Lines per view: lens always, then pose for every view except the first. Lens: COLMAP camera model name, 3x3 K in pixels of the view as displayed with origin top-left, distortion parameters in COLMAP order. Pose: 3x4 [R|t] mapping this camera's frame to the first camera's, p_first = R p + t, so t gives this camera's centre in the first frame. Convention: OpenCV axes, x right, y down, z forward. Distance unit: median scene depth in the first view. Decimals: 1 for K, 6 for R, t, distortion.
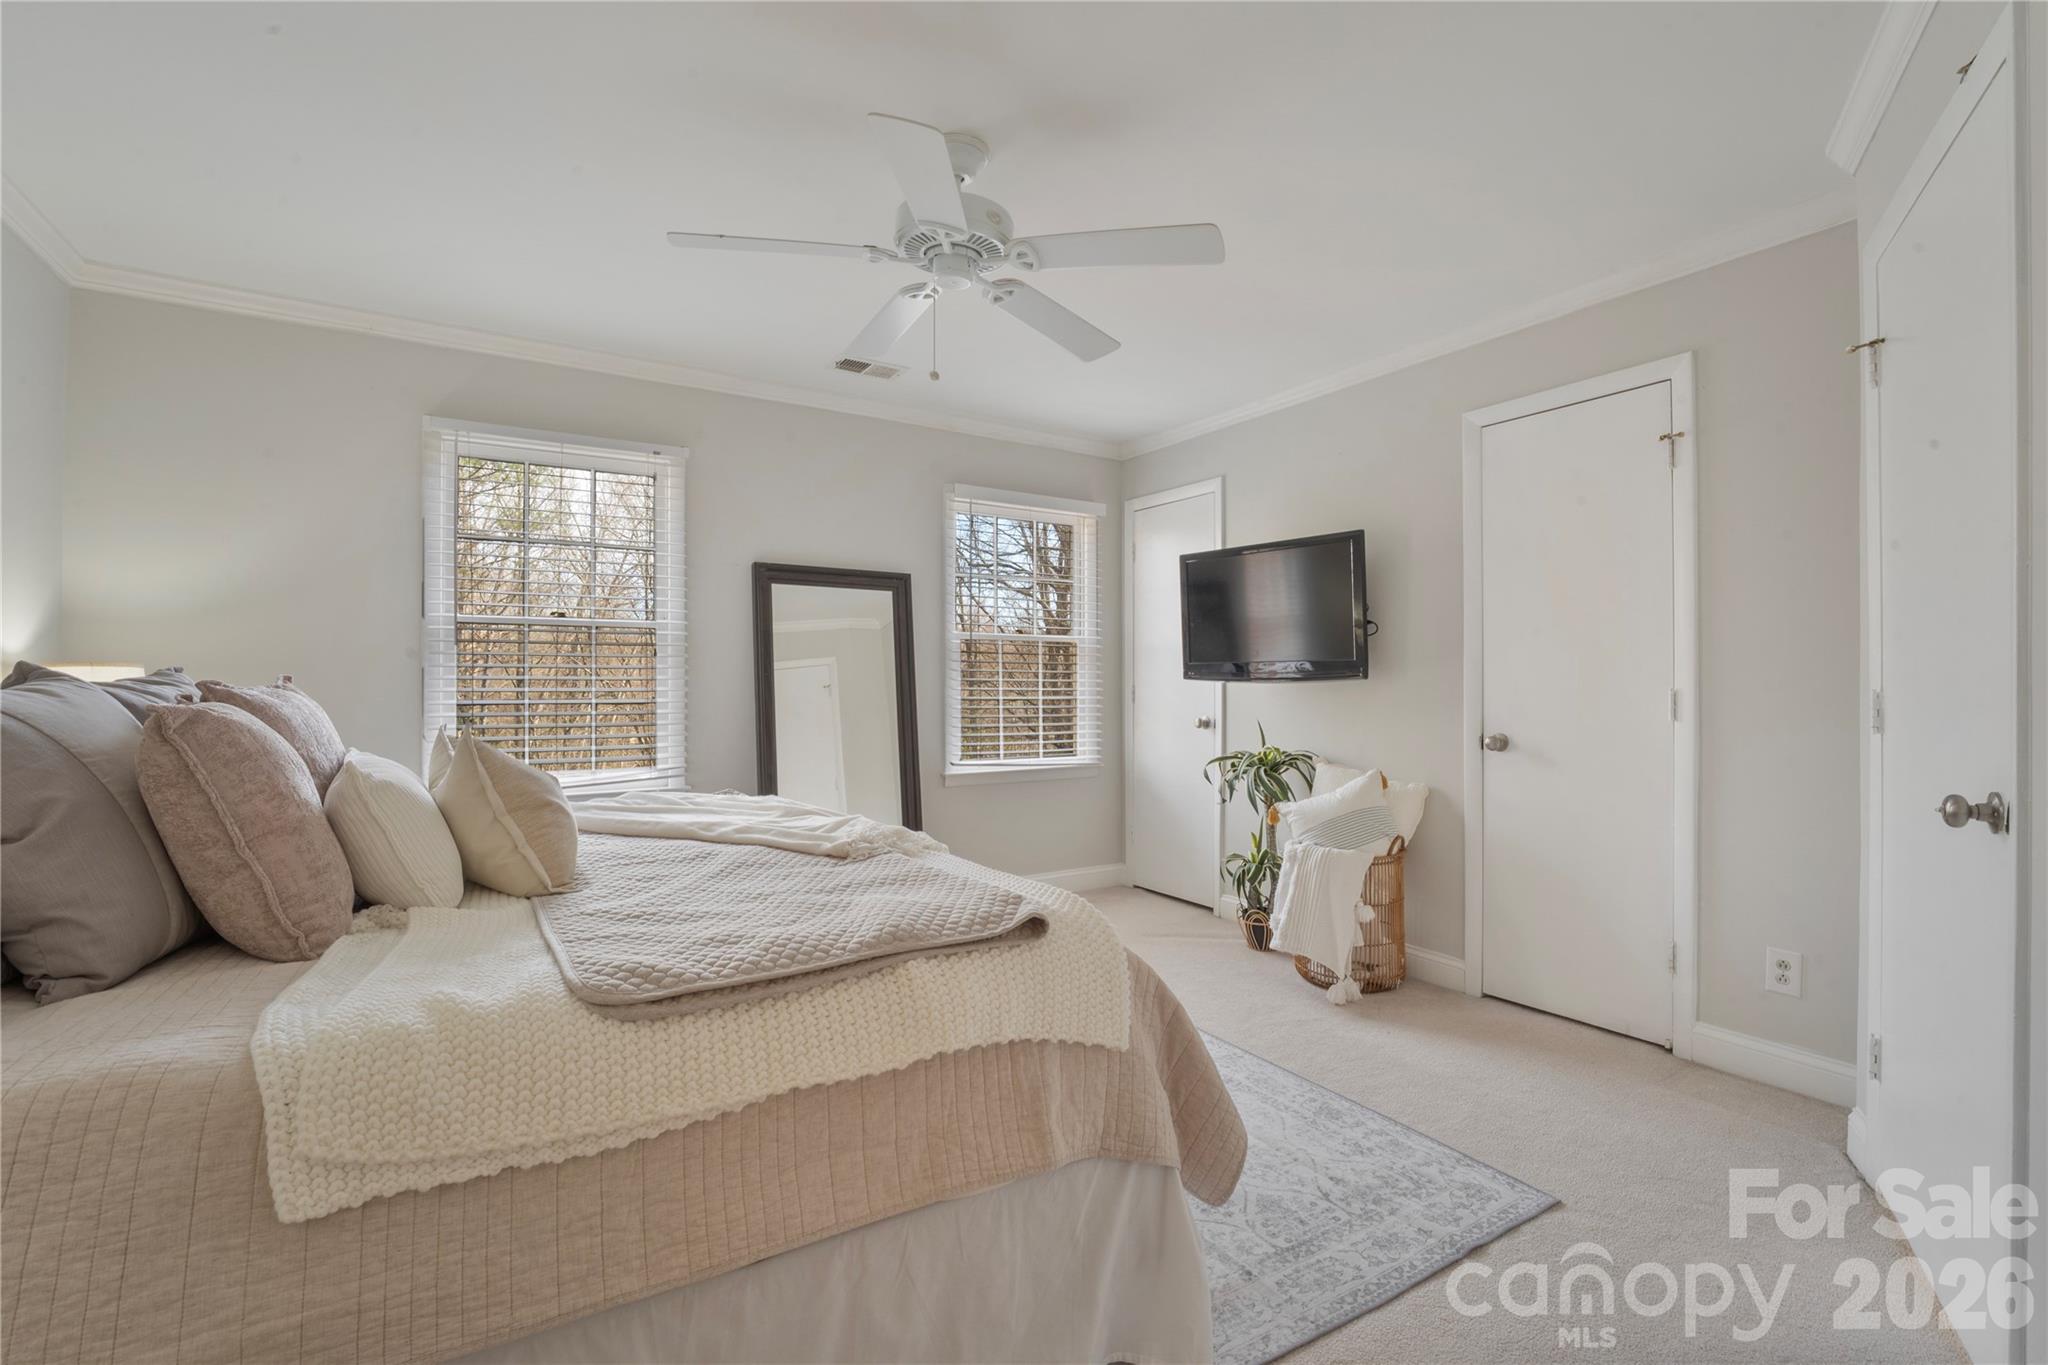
lens RADIAL K [[921.5, 0, 1024.0], [0, 921.5, 682.5], [0, 0, 1]] dist [-0.000329, -0.000023]
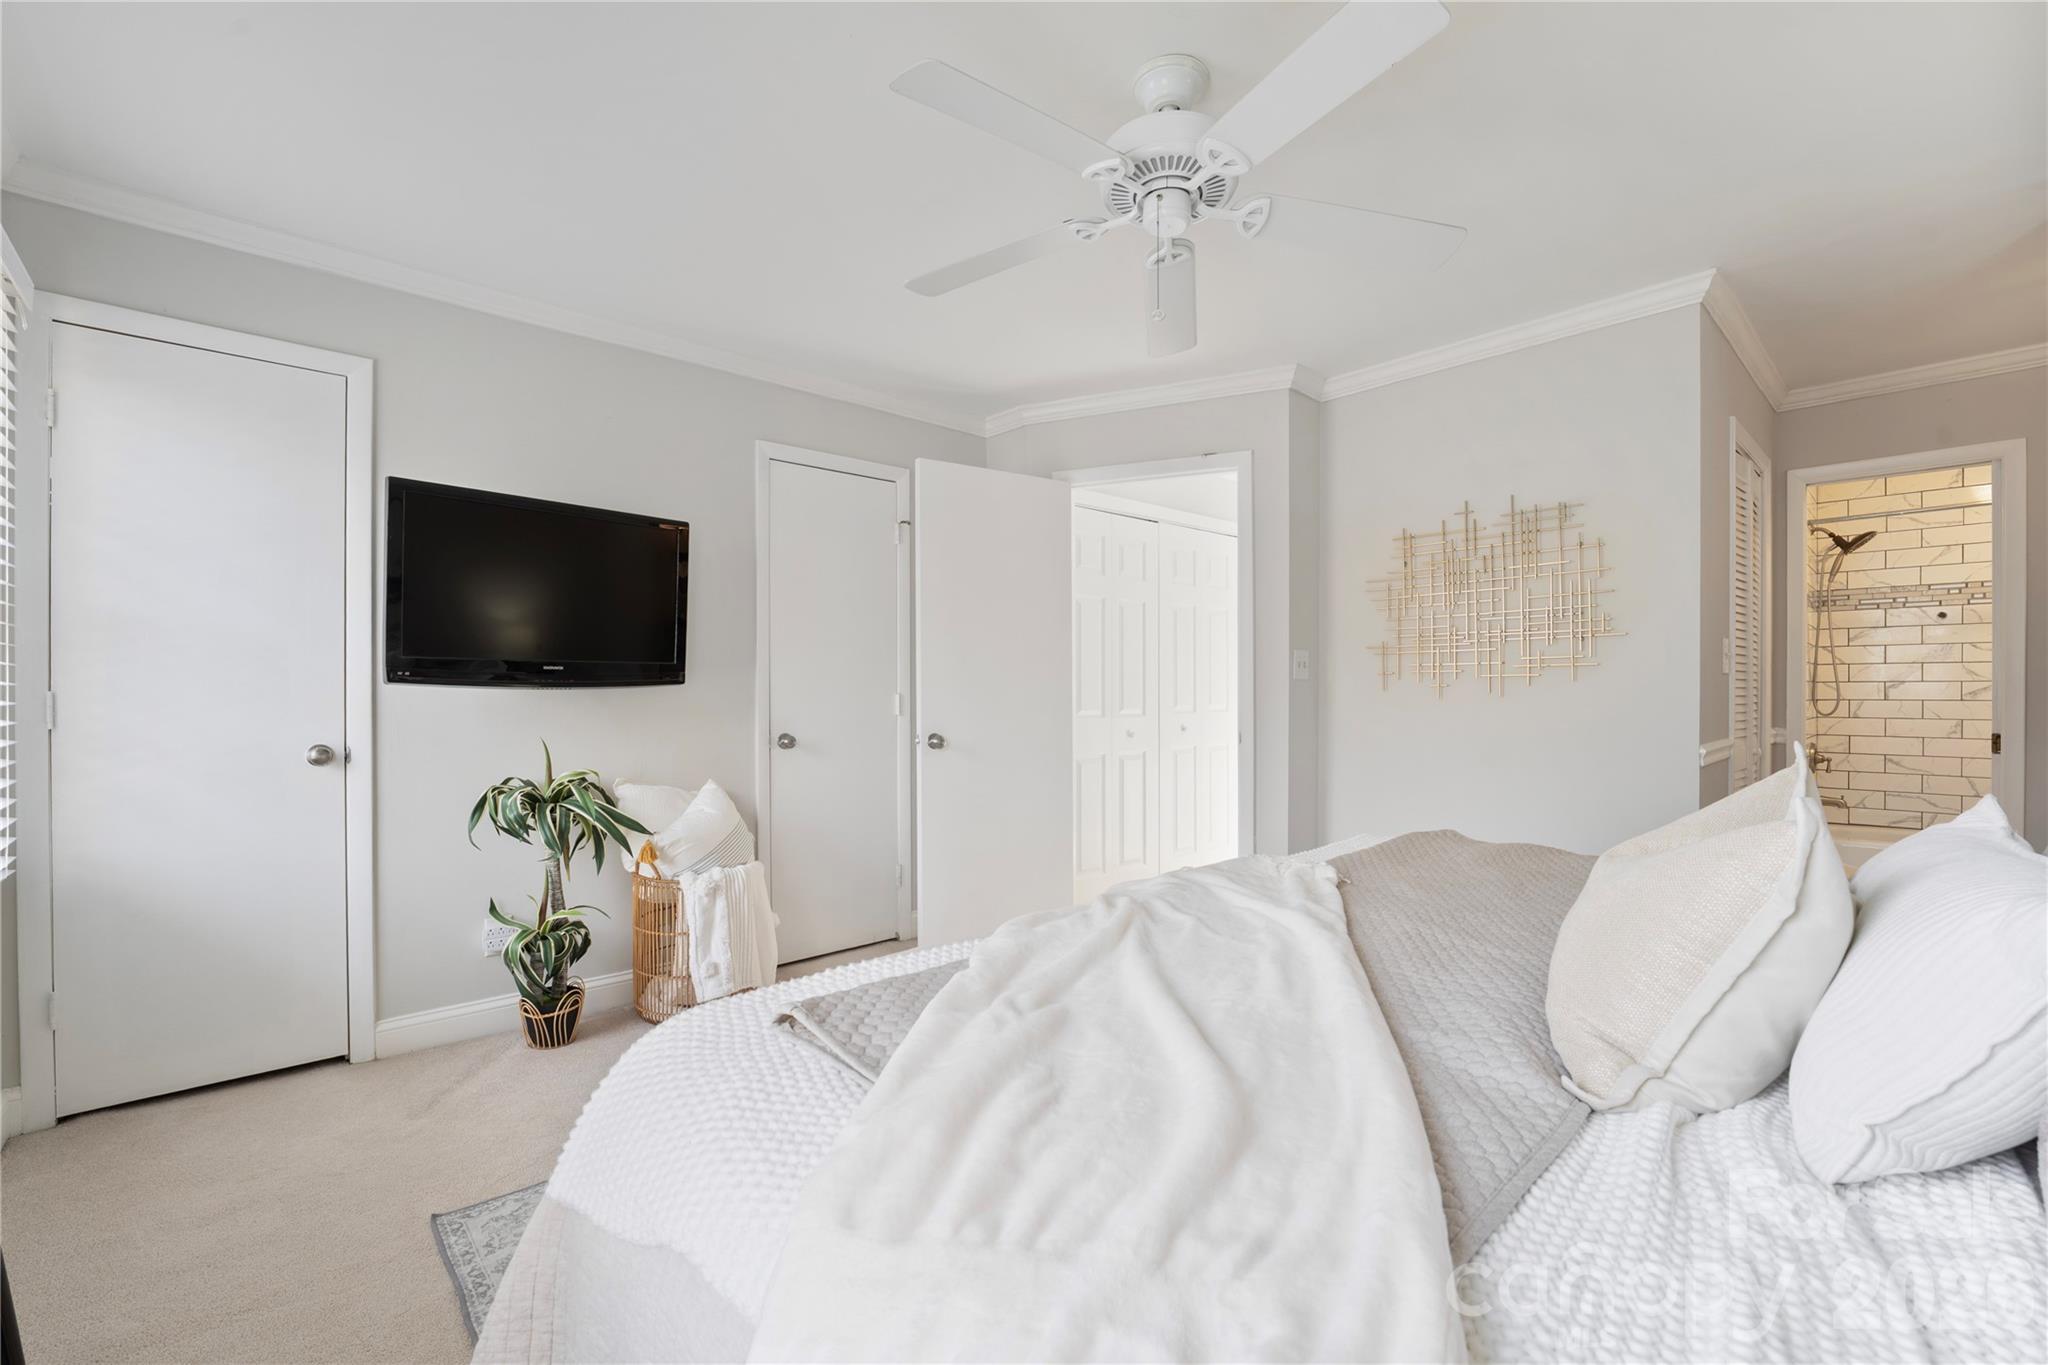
lens RADIAL K [[867.1, 0, 1024.0], [0, 867.1, 682.5], [0, 0, 1]] dist [-0.001106, -0.000200]
pose [[-0.174319, 0.000032, 0.984689, -0.546140], [-0.008728, 0.999961, -0.001577, -0.007823], [-0.984651, -0.008870, -0.174312, 0.814485]]
